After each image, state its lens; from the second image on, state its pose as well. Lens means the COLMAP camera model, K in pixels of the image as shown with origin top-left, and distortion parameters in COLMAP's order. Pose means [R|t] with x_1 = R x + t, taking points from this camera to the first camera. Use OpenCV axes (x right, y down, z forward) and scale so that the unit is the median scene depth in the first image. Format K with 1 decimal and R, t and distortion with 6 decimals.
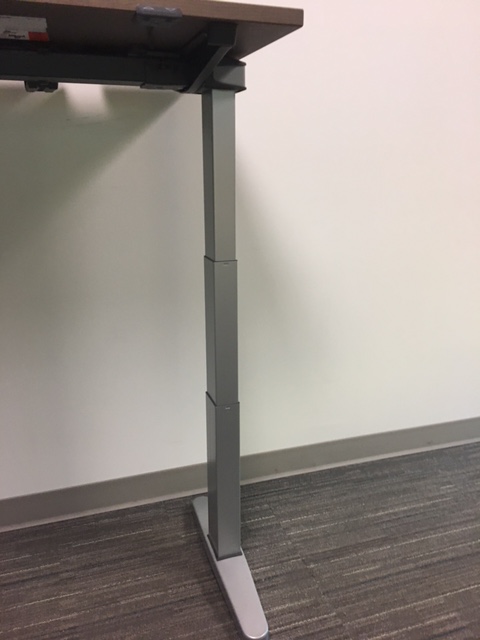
lens RADIAL K [[538.9, 0, 240.0], [0, 538.9, 320.0], [0, 0, 1]] dist [0.059870, -0.079829]
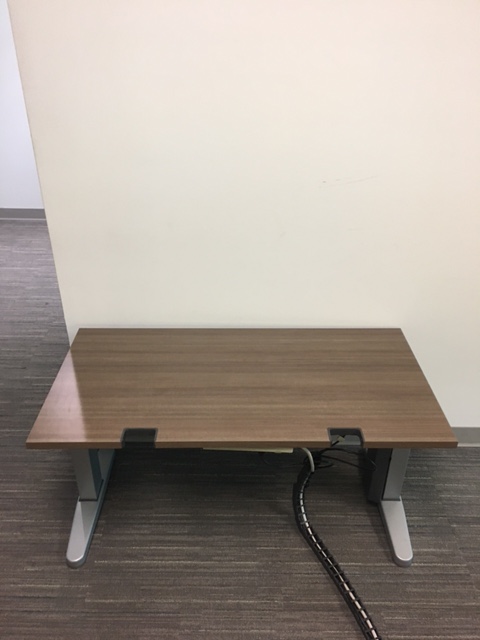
lens RADIAL K [[538.9, 0, 240.0], [0, 538.9, 320.0], [0, 0, 1]] dist [0.059870, -0.079829]
pose [[0.947824, 0.169788, -0.269817, -0.096220], [-0.099346, 0.961537, 0.256081, -0.337511], [0.302919, -0.215914, 0.928235, -0.314278]]
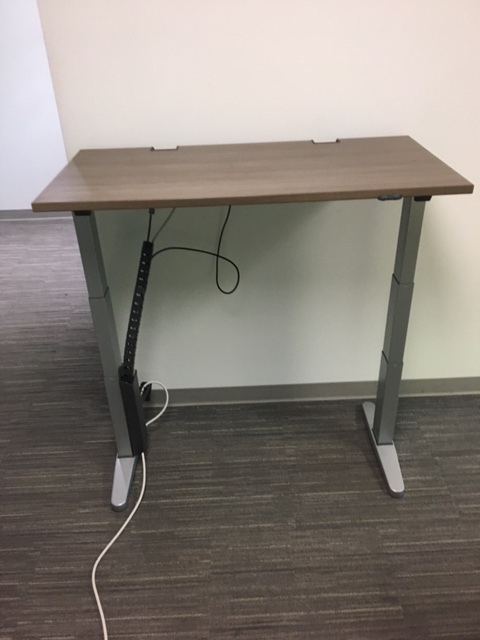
lens RADIAL K [[538.9, 0, 240.0], [0, 538.9, 320.0], [0, 0, 1]] dist [0.059870, -0.079829]
pose [[0.956930, 0.123257, -0.262856, -0.052629], [-0.048666, 0.960693, 0.273315, -0.349800], [0.286212, -0.248751, 0.925314, -0.548718]]
